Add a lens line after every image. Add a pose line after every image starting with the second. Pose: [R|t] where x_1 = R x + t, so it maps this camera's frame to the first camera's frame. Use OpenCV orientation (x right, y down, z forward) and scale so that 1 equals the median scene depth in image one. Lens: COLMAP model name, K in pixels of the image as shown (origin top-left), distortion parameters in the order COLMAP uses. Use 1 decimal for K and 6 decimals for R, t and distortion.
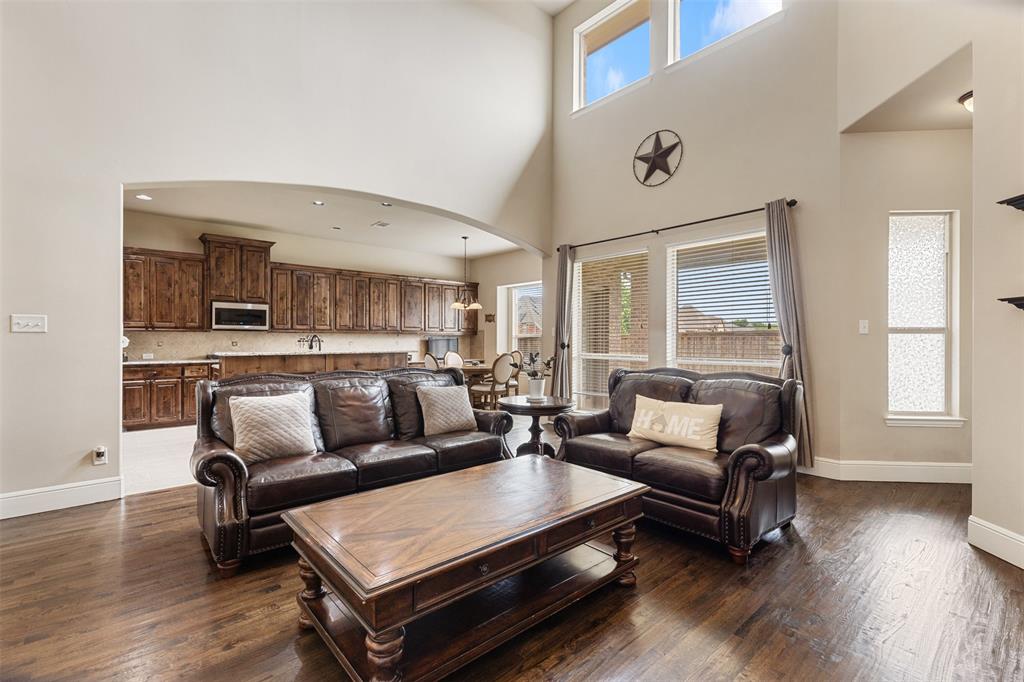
lens RADIAL K [[459.0, 0, 512.1], [0, 459.0, 340.0], [0, 0, 1]] dist [0.004592, -0.000493]
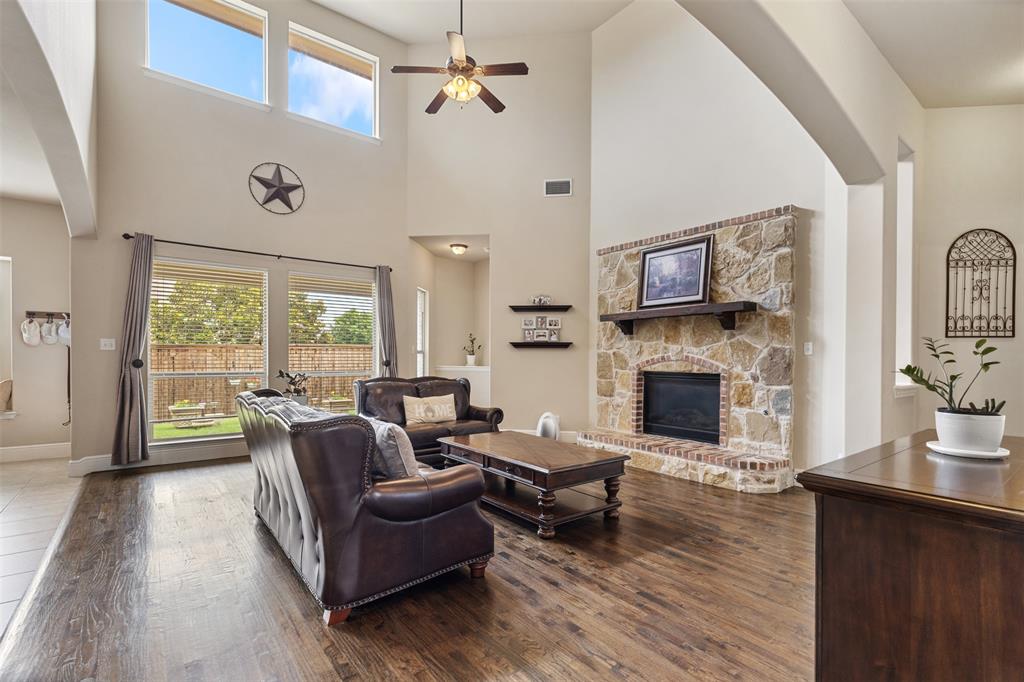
lens RADIAL K [[459.0, 0, 516.4], [0, 459.0, 366.2], [0, 0, 1]] dist [0.004592, -0.000493]
pose [[0.054035, -0.020743, 0.998324, -0.581934], [-0.006066, 0.999759, 0.021101, -0.002863], [-0.998521, -0.007196, 0.053896, 0.295976]]
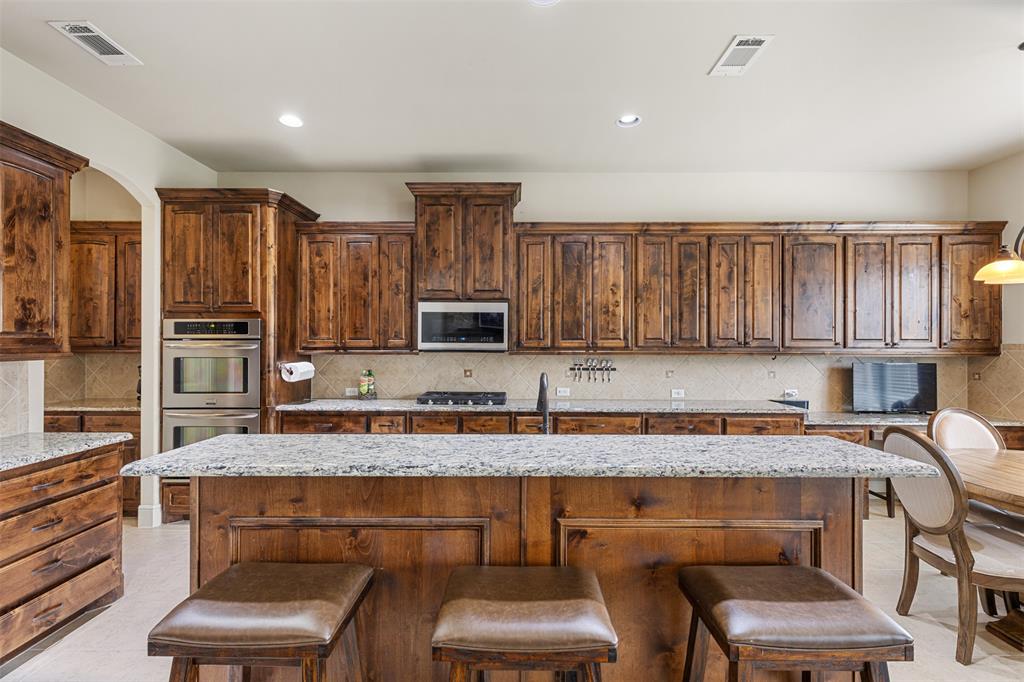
lens RADIAL K [[459.0, 0, 512.9], [0, 459.0, 344.6], [0, 0, 1]] dist [0.004592, -0.000493]
pose [[0.749409, -0.001516, -0.662105, -0.189248], [-0.000701, 0.999995, -0.003083, -0.028780], [0.662107, 0.002775, 0.749404, 0.650484]]
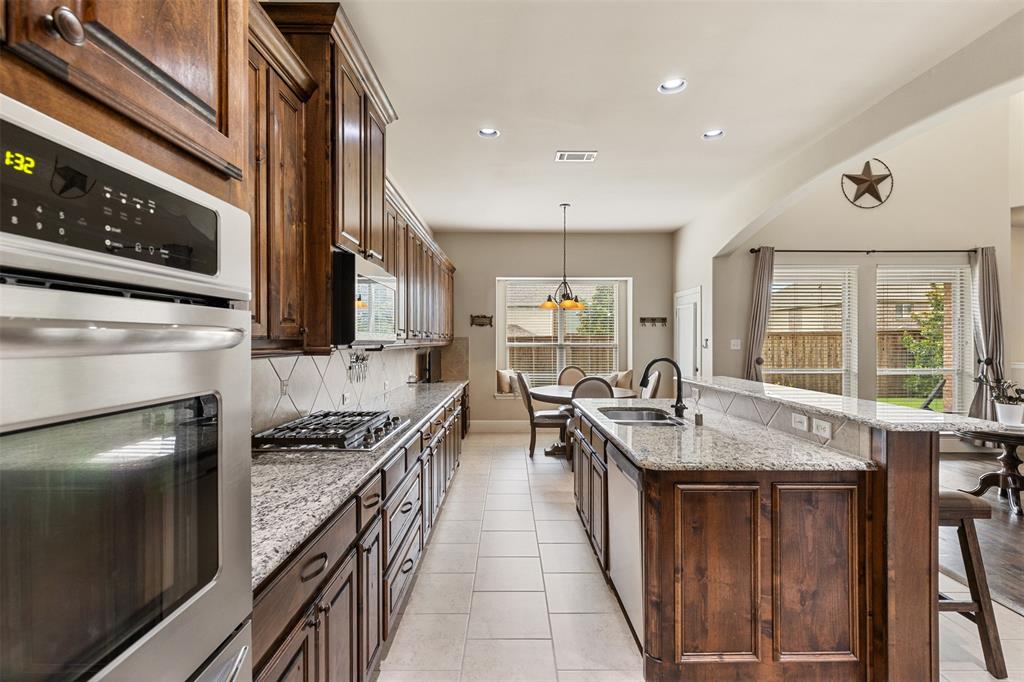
lens RADIAL K [[459.0, 0, 513.6], [0, 459.0, 339.8], [0, 0, 1]] dist [0.004592, -0.000493]
pose [[0.655974, -0.001120, 0.754782, -0.798780], [0.000438, 0.999999, 0.001103, -0.027229], [-0.754783, -0.000393, 0.655974, 0.719966]]
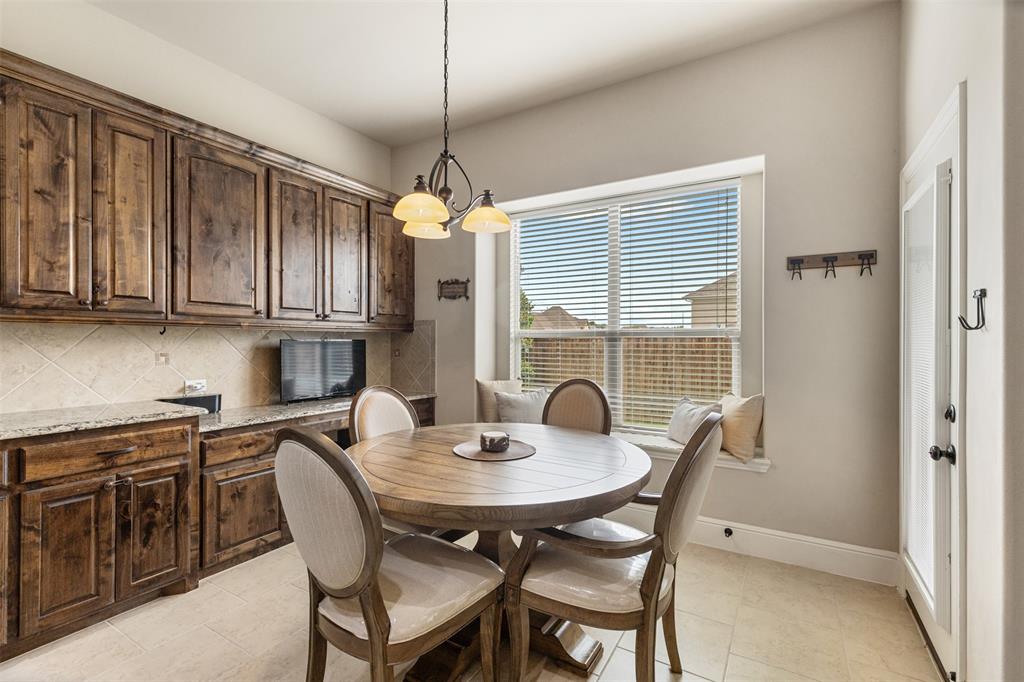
lens RADIAL K [[459.0, 0, 514.6], [0, 459.0, 340.1], [0, 0, 1]] dist [0.004592, -0.000493]
pose [[0.951367, 0.000042, 0.308060, -0.172511], [0.000116, 1.000000, -0.000494, -0.005820], [-0.308060, 0.000506, 0.951367, 0.883321]]
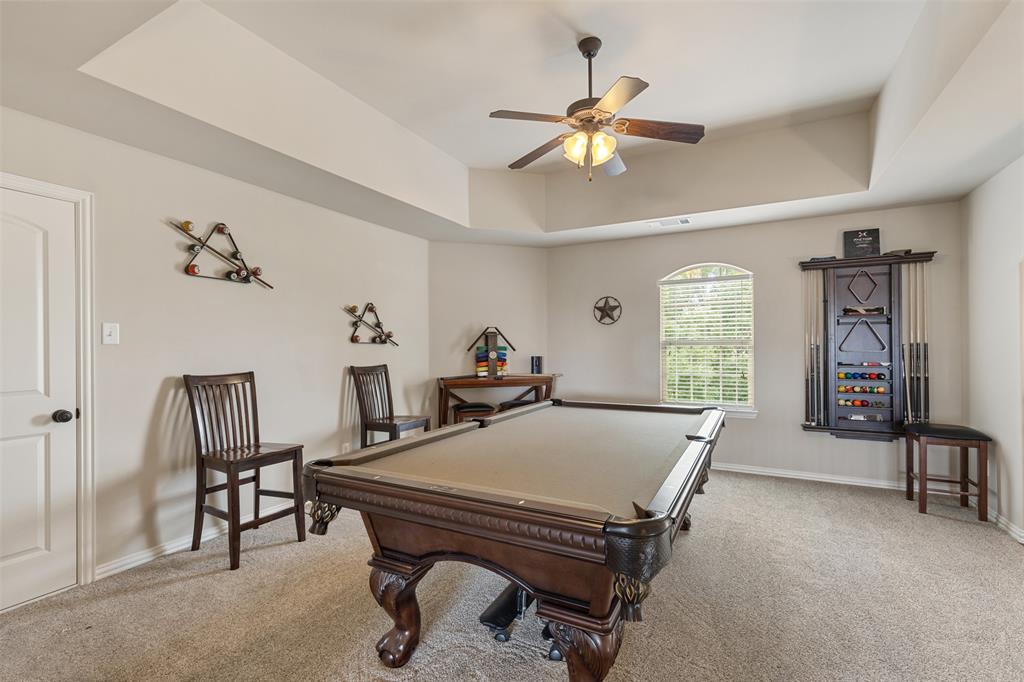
lens RADIAL K [[459.0, 0, 511.8], [0, 459.0, 343.7], [0, 0, 1]] dist [0.004592, -0.000493]
pose [[0.936854, -0.003733, 0.349700, -0.574331], [0.004936, 0.999985, -0.002548, -0.198601], [-0.349685, 0.004113, 0.936858, -0.521688]]
